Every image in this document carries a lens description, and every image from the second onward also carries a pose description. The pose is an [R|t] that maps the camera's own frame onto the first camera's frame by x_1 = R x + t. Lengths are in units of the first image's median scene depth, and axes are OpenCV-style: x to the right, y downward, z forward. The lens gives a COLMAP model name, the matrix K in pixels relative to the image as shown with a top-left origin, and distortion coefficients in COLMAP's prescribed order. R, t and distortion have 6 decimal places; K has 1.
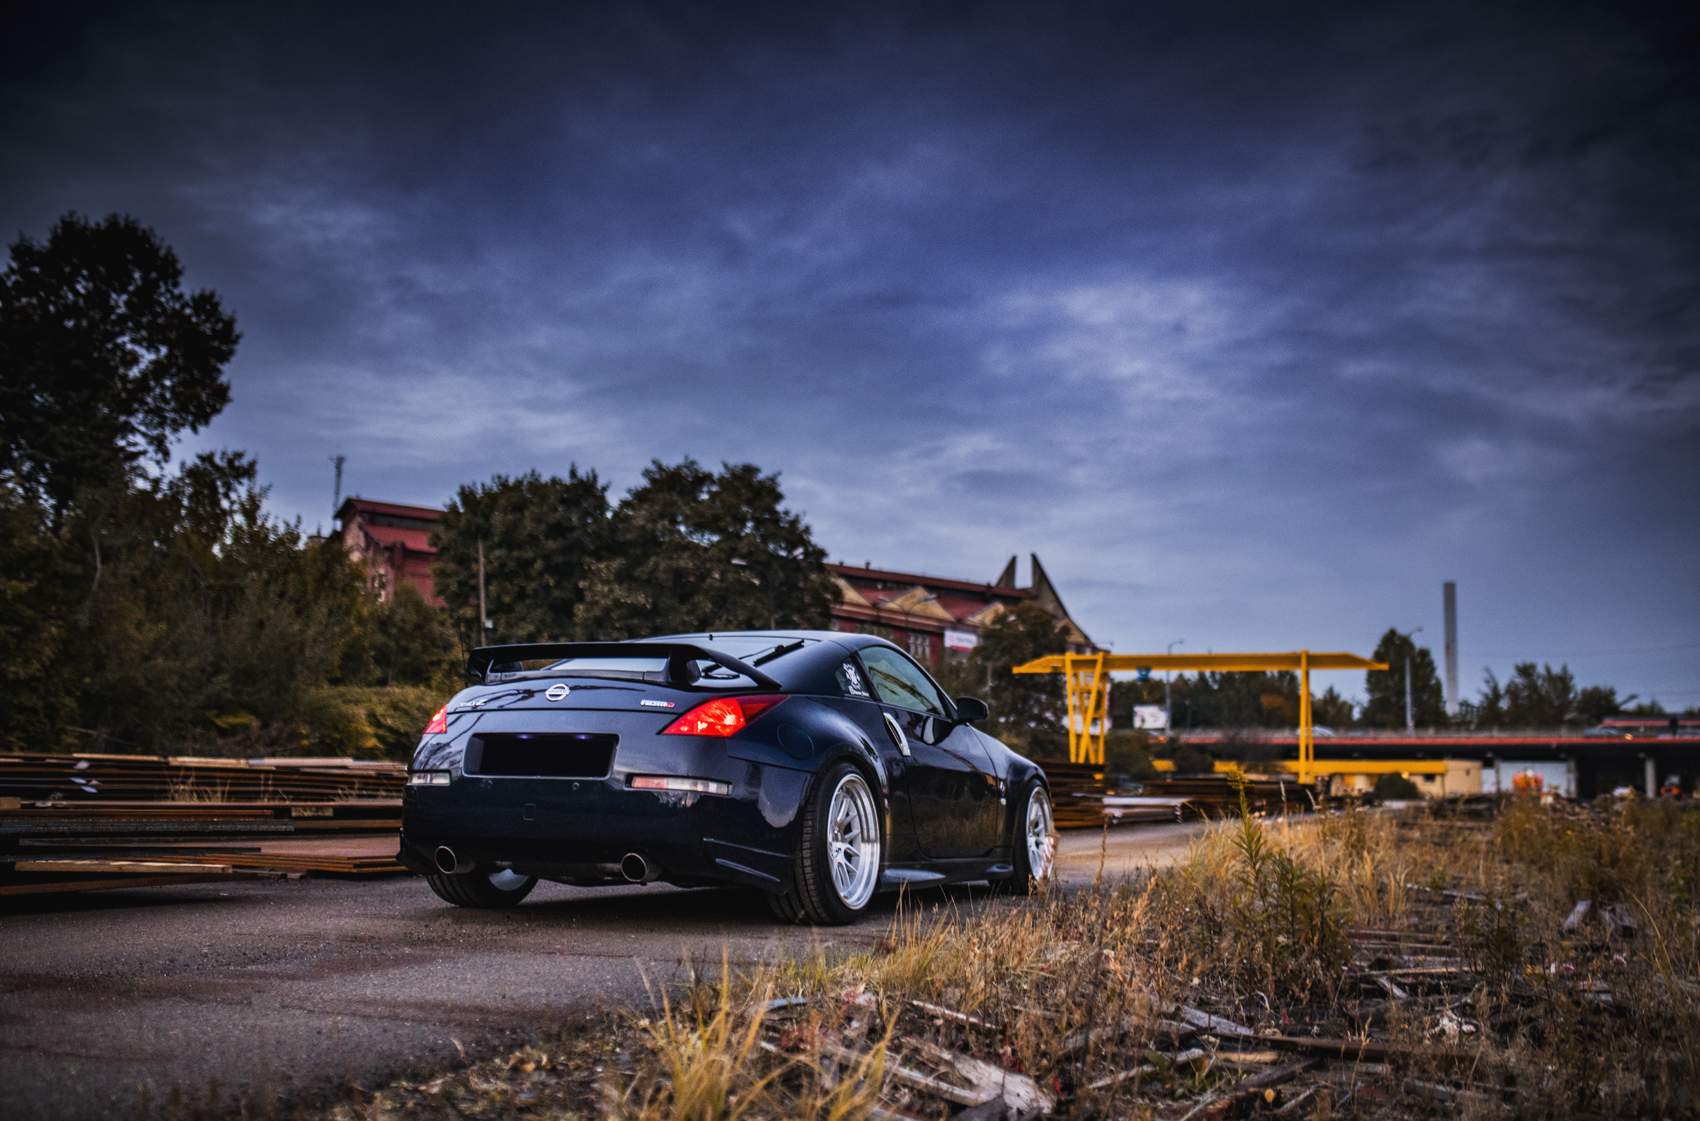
lens RADIAL K [[1629.1, 0, 869.4], [0, 1629.1, 559.3], [0, 0, 1]] dist [-0.056523, 0.092711]
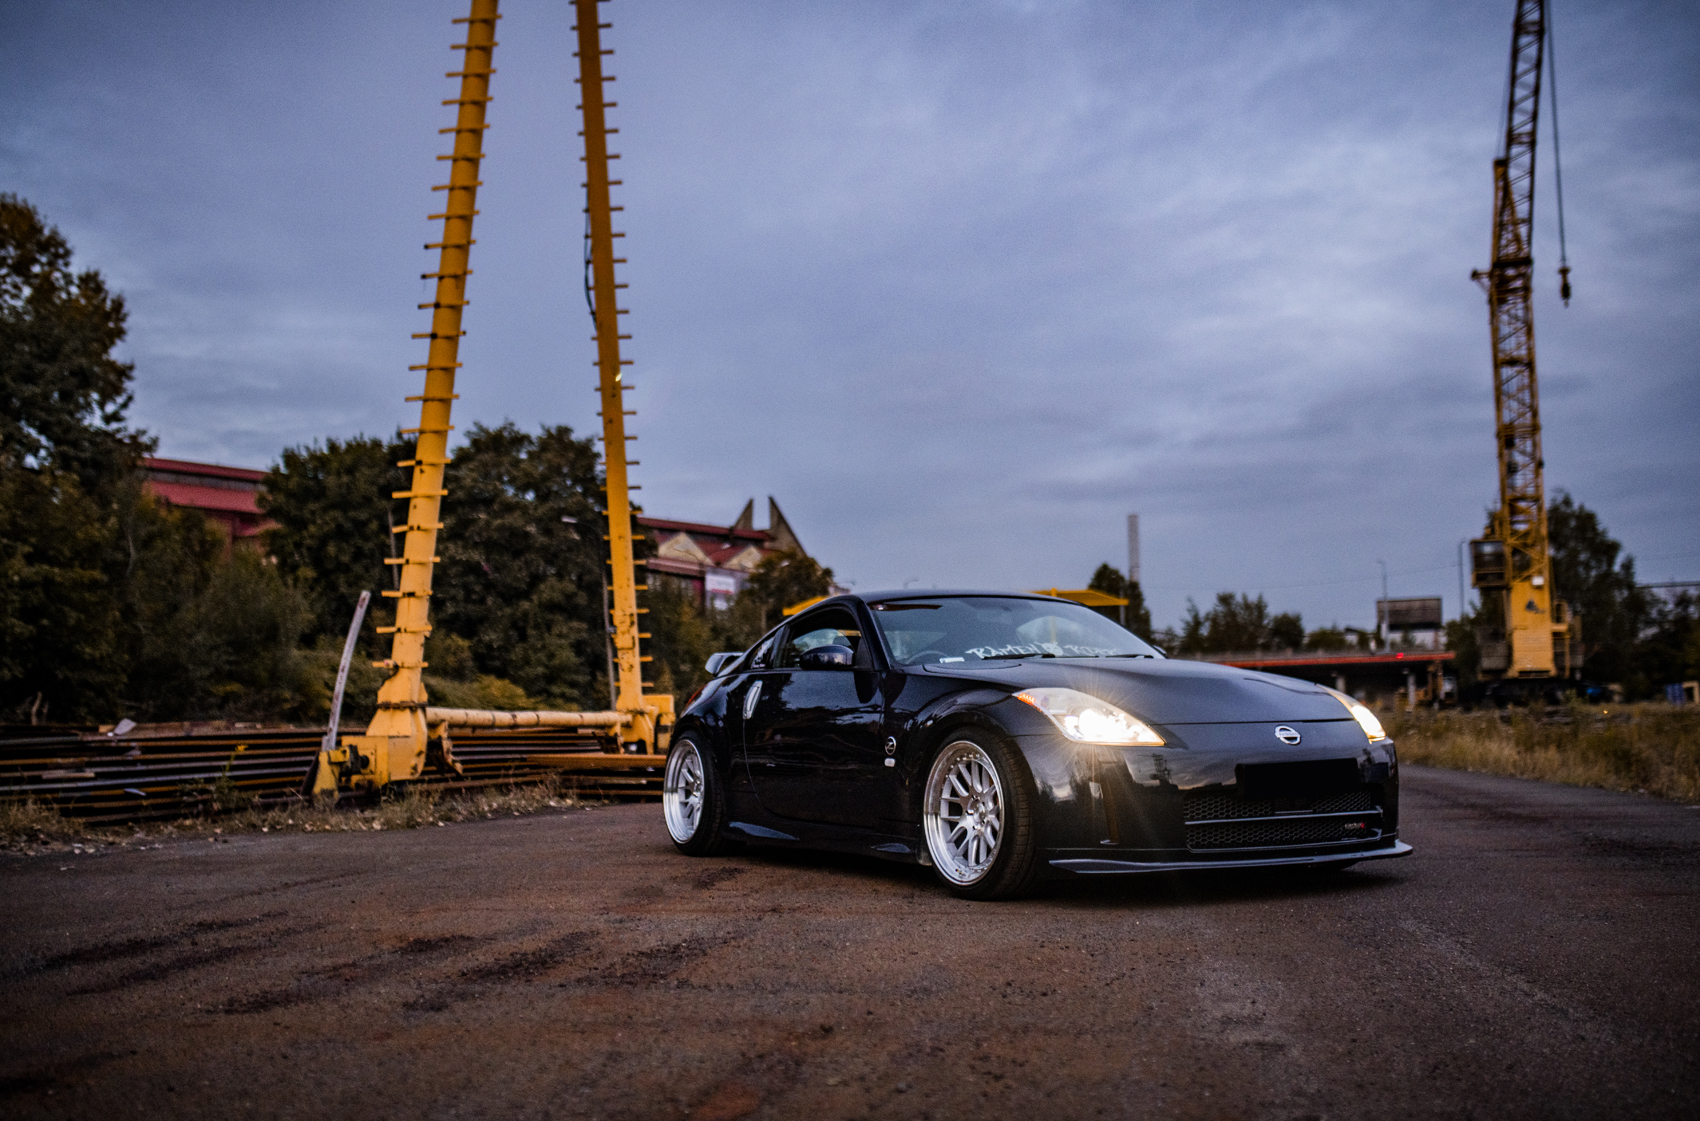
lens RADIAL K [[1670.9, 0, 869.8], [0, 1670.9, 559.2], [0, 0, 1]] dist [-0.061056, 0.110588]
pose [[0.978870, -0.017642, 0.203721, -0.102510], [0.009028, 0.999028, 0.043136, -0.016687], [-0.204284, -0.040385, 0.978078, -0.093389]]
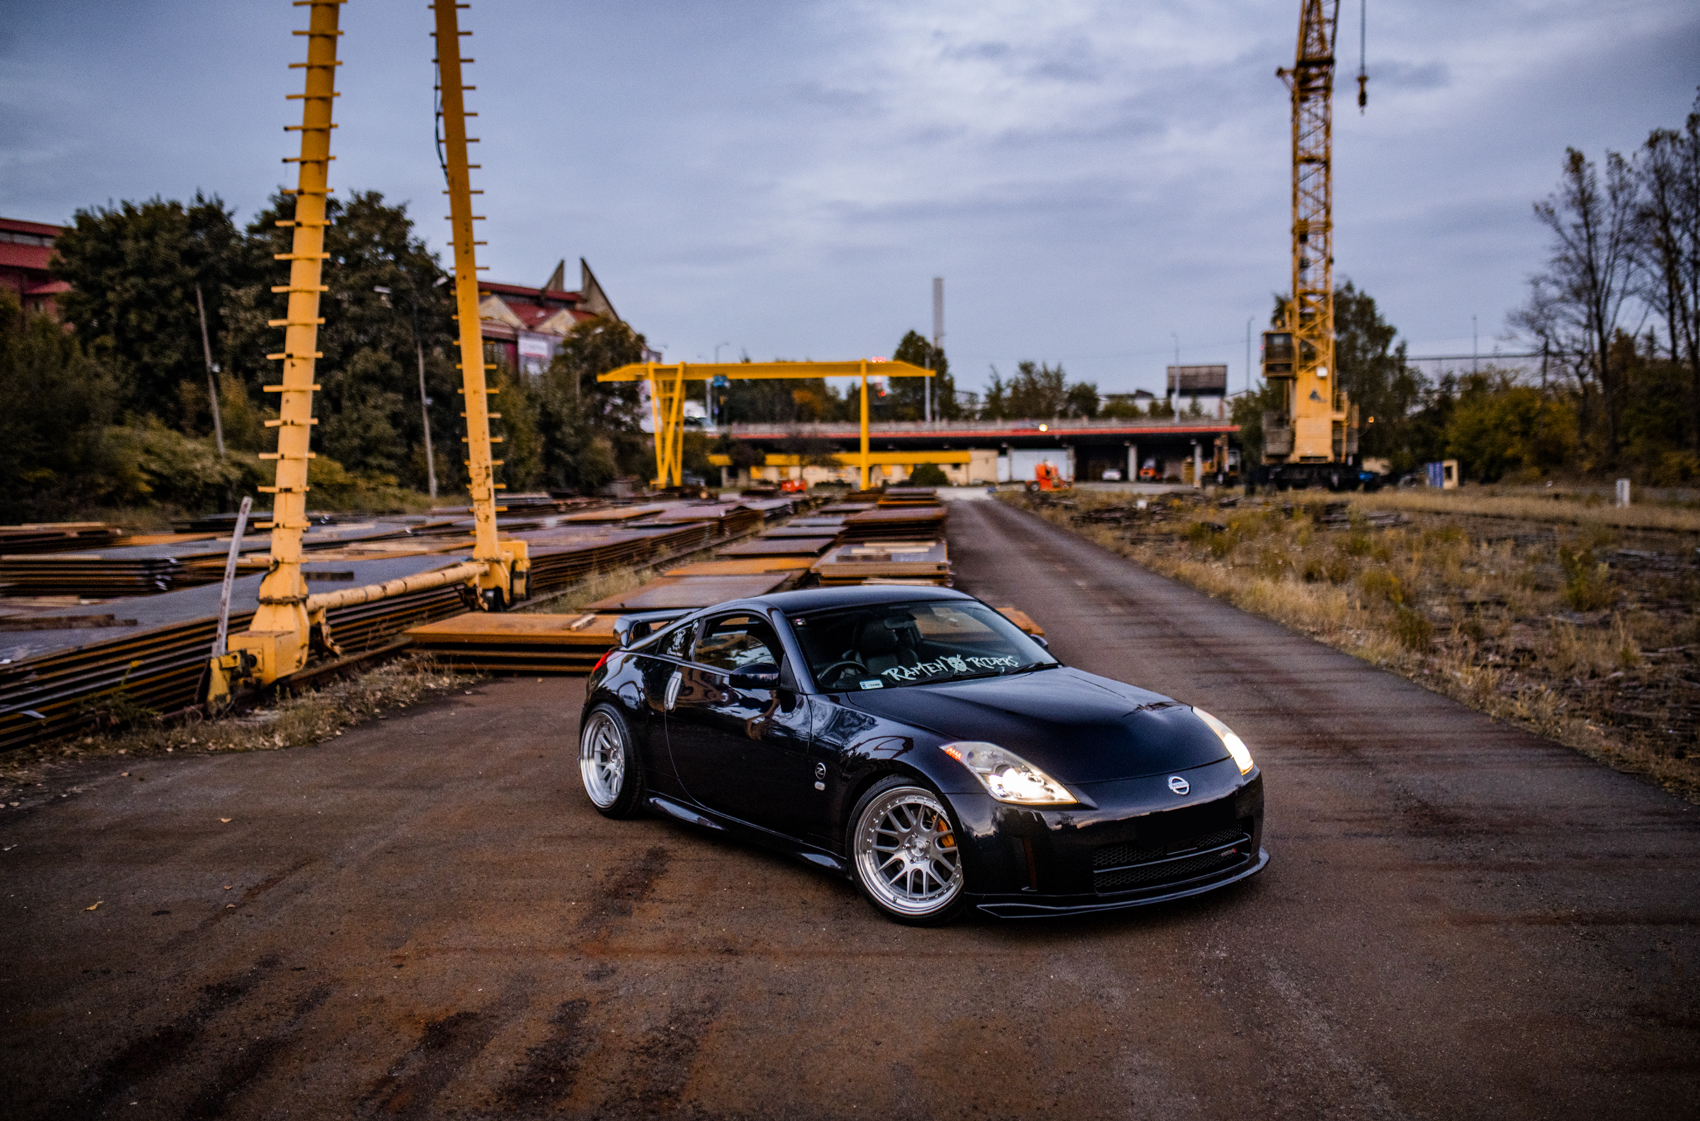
lens RADIAL K [[1629.1, 0, 869.4], [0, 1629.1, 559.3], [0, 0, 1]] dist [-0.056523, 0.092711]
pose [[0.948645, -0.047552, 0.312748, -0.108836], [-0.014266, 0.981201, 0.192459, -0.031064], [-0.316020, -0.187037, 0.930133, -0.094996]]
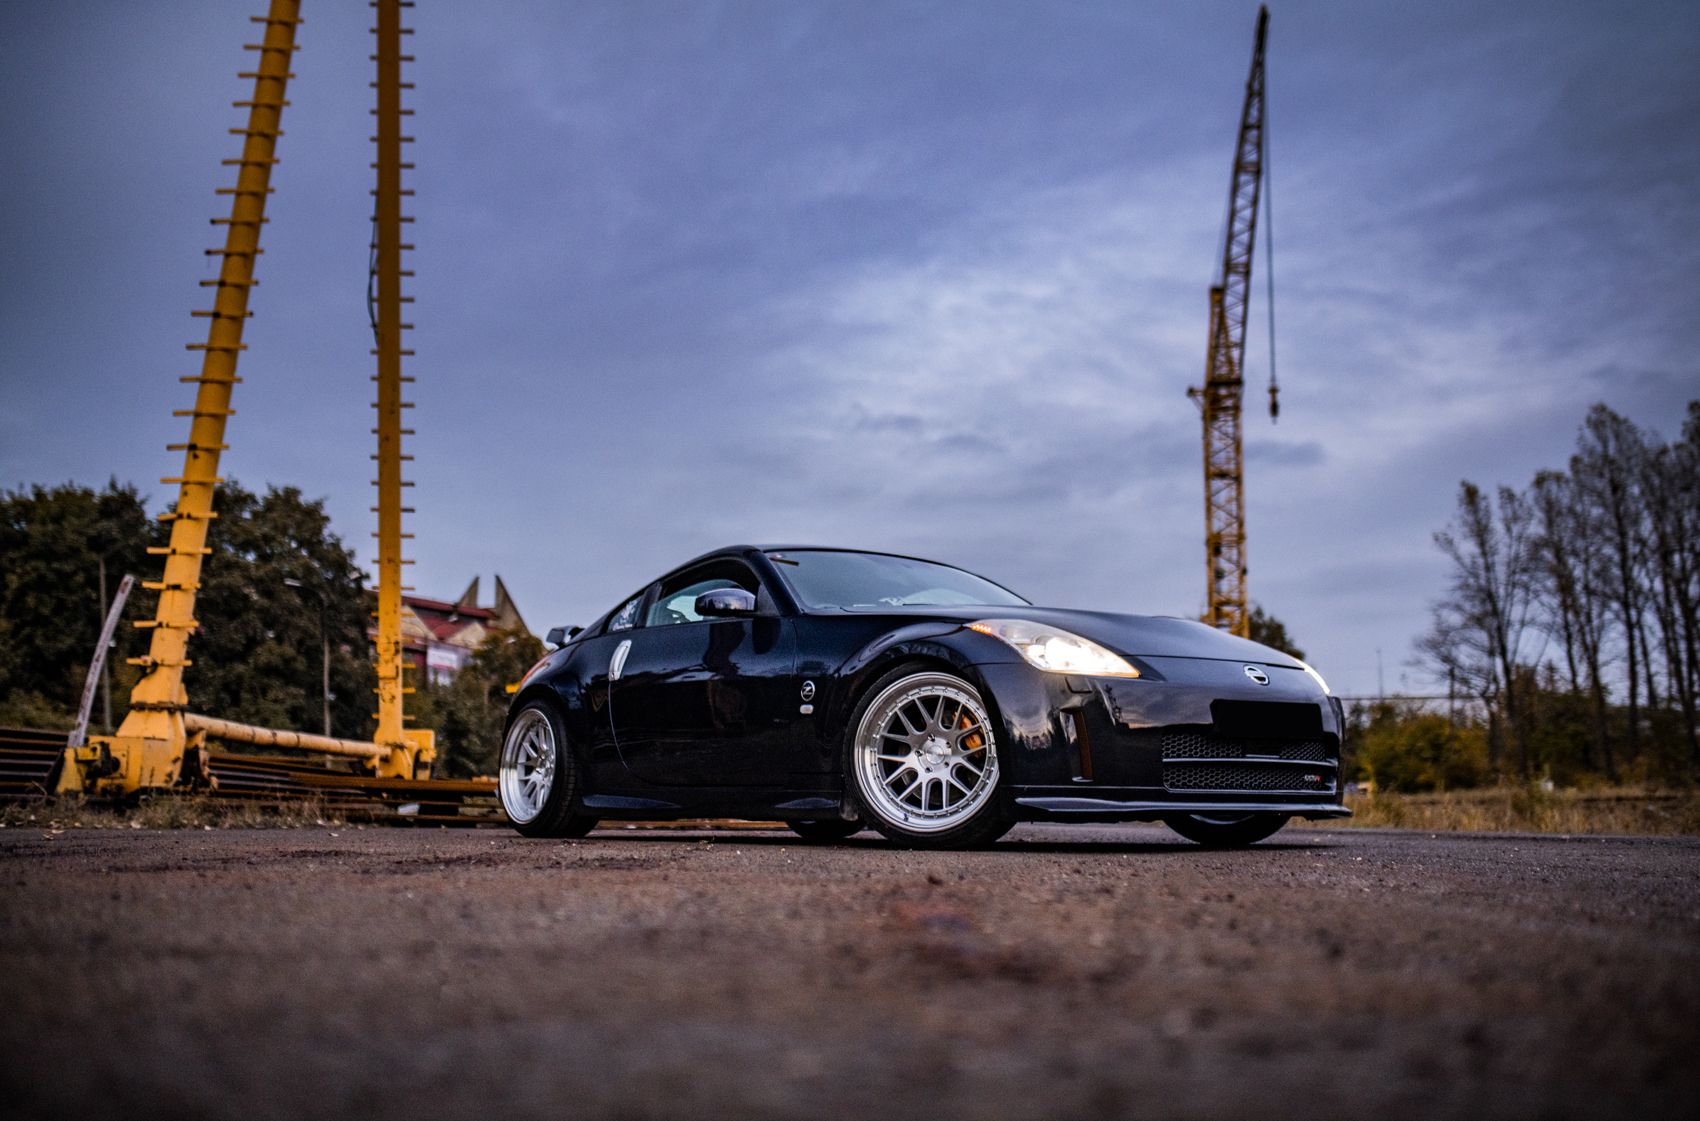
lens RADIAL K [[1629.1, 0, 869.4], [0, 1629.1, 559.3], [0, 0, 1]] dist [-0.056523, 0.092711]
pose [[0.929650, 0.042883, 0.365940, -0.108422], [-0.039362, 0.999079, -0.017081, -0.009423], [-0.366336, 0.001476, 0.930482, -0.083325]]
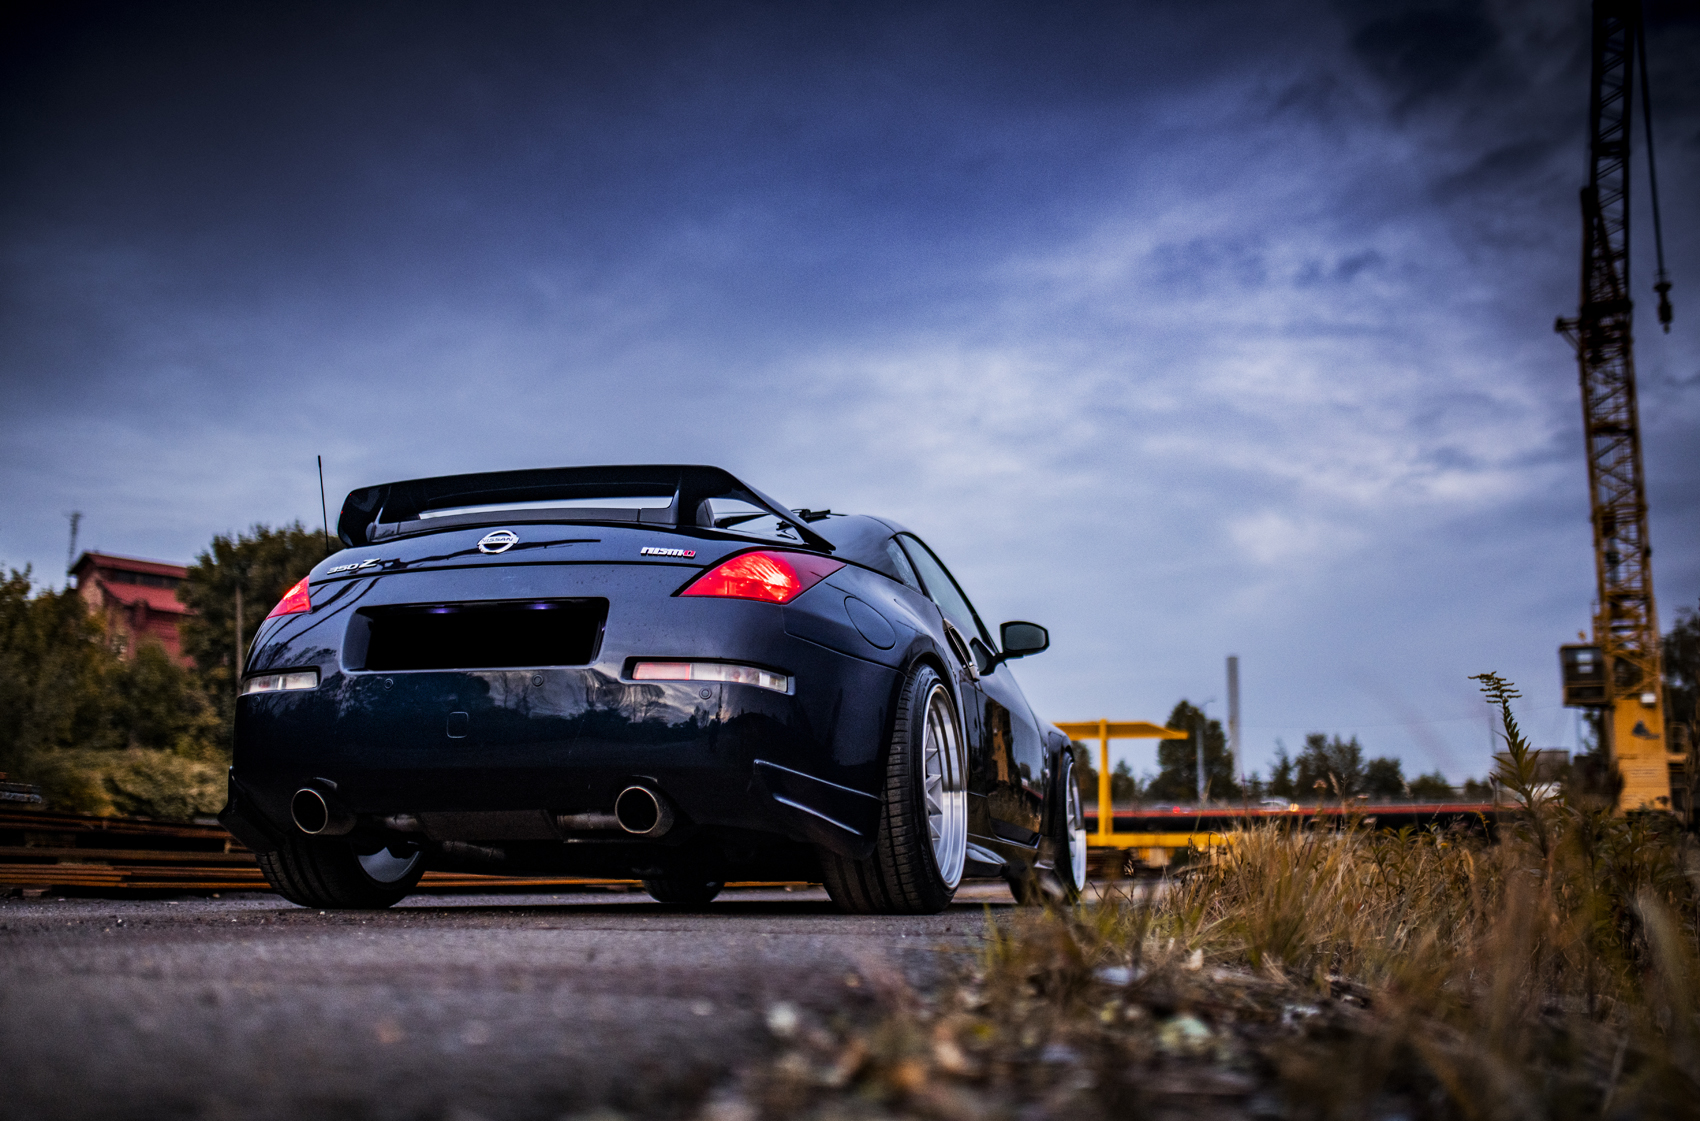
lens RADIAL K [[1665.0, 0, 850.8], [0, 1665.0, 544.5], [0, 0, 1]] dist [-0.023294, -0.001599]
pose [[0.992345, 0.012474, 0.122867, -0.009533], [-0.005814, 0.998502, -0.054411, 0.008220], [-0.123362, 0.053280, 0.990930, 0.024319]]
